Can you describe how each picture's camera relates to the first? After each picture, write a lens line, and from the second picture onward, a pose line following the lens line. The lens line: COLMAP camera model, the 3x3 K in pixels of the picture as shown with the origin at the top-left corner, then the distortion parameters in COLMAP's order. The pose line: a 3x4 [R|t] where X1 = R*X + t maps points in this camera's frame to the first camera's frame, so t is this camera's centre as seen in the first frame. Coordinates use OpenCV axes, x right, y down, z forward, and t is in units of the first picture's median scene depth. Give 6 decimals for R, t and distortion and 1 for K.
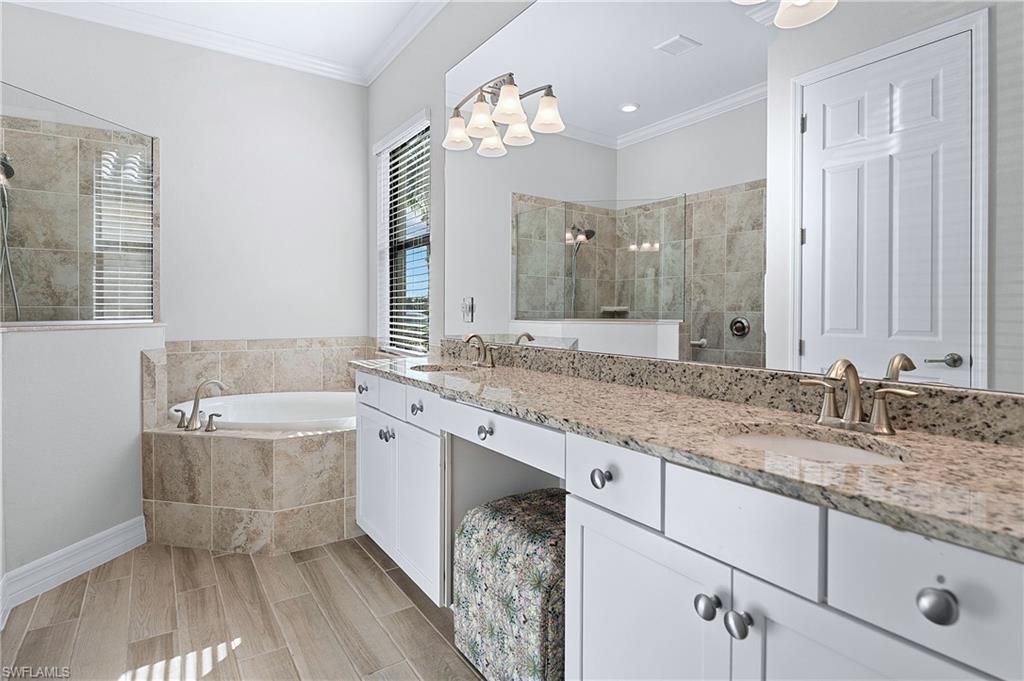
lens RADIAL K [[525.5, 0, 503.8], [0, 525.5, 330.8], [0, 0, 1]] dist [-0.003202, -0.000777]
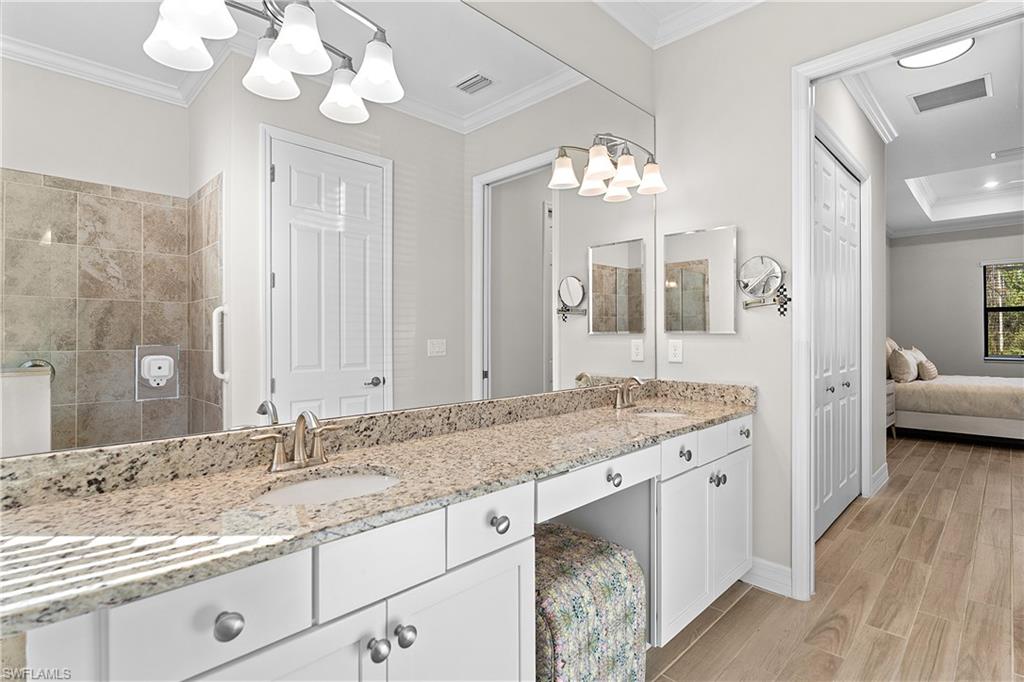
lens RADIAL K [[505.4, 0, 512.0], [0, 505.4, 341.0], [0, 0, 1]] dist [0.001486, 0.000207]
pose [[-0.212508, -0.011442, 0.977092, -1.070798], [0.034583, 0.999217, 0.019223, -0.123205], [-0.976547, 0.037875, -0.211945, 1.524493]]
